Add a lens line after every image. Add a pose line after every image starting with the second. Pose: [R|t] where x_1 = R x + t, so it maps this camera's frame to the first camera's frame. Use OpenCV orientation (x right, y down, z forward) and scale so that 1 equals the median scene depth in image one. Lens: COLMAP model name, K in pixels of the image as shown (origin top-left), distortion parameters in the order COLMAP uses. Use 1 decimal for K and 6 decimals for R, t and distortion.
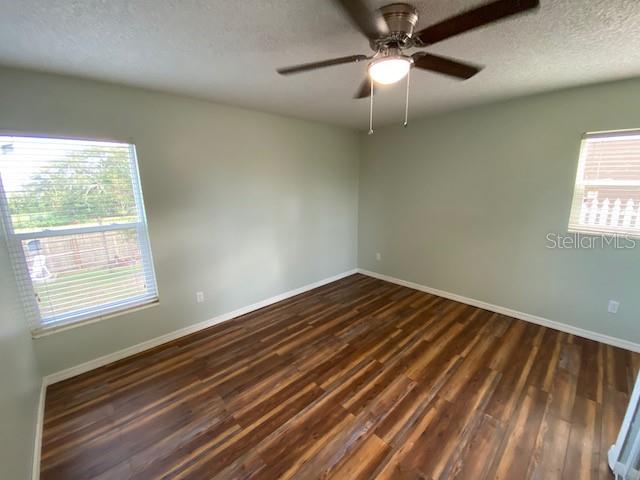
lens RADIAL K [[260.6, 0, 319.3], [0, 260.6, 240.2], [0, 0, 1]] dist [-0.002999, -0.002946]
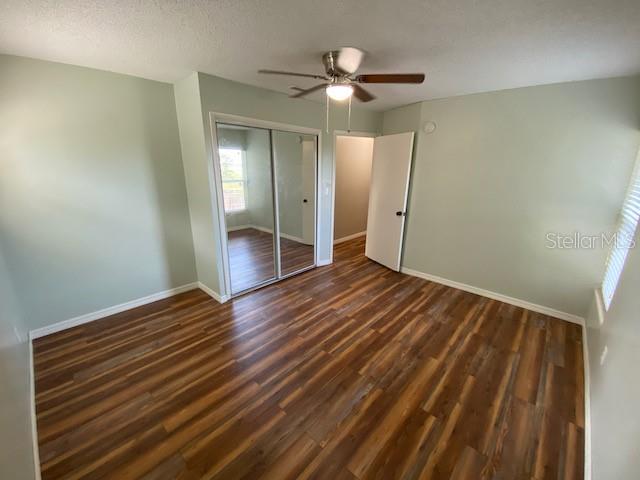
lens RADIAL K [[260.6, 0, 316.9], [0, 260.6, 242.1], [0, 0, 1]] dist [-0.002999, -0.002946]
pose [[-0.997916, 0.023031, -0.060269, 0.314664], [-0.008238, 0.880991, 0.473062, -0.373172], [0.063992, 0.472573, -0.878965, 1.685160]]
